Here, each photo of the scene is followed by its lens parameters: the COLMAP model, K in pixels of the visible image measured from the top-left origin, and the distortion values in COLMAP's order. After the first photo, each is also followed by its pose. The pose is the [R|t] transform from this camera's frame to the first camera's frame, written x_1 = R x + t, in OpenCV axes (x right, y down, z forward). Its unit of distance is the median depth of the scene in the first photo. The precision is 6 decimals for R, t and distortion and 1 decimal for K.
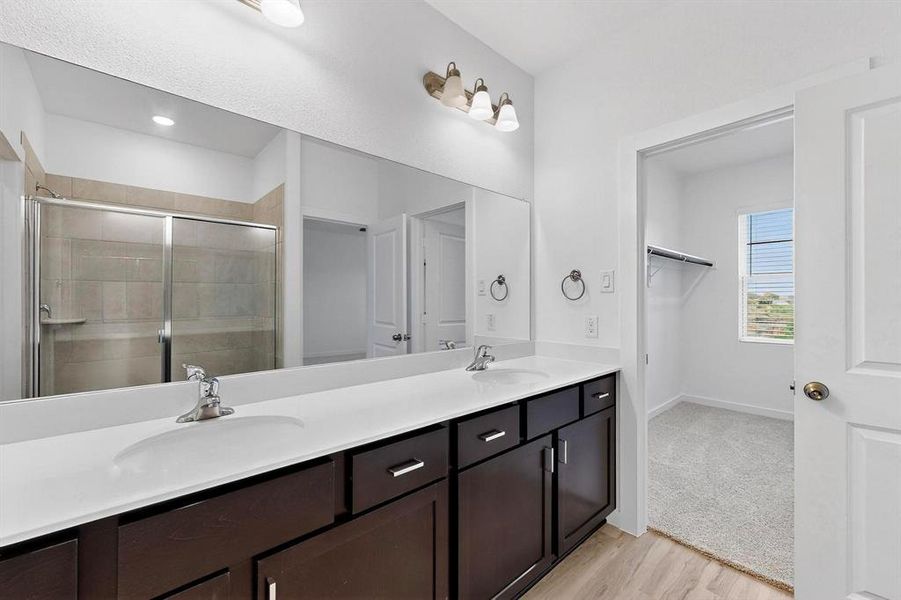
lens RADIAL K [[368.8, 0, 450.5], [0, 368.8, 300.0], [0, 0, 1]] dist [-0.000761, -0.000063]
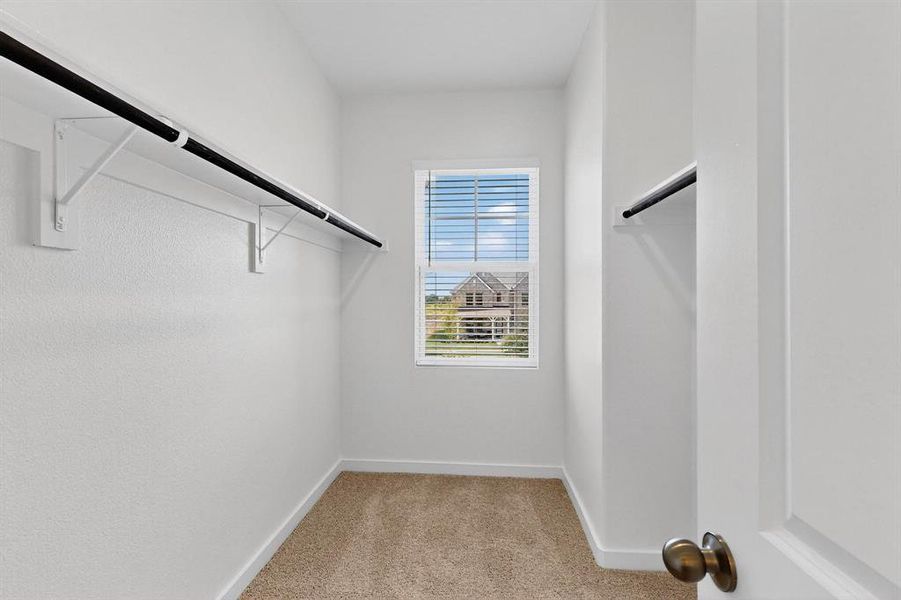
lens RADIAL K [[393.1, 0, 451.4], [0, 393.1, 301.8], [0, 0, 1]] dist [0.000582, 0.000216]
pose [[0.730119, -0.000514, 0.683319, 0.368709], [0.005484, 0.999972, -0.005107, 0.004052], [-0.683298, 0.007476, 0.730102, 0.467885]]
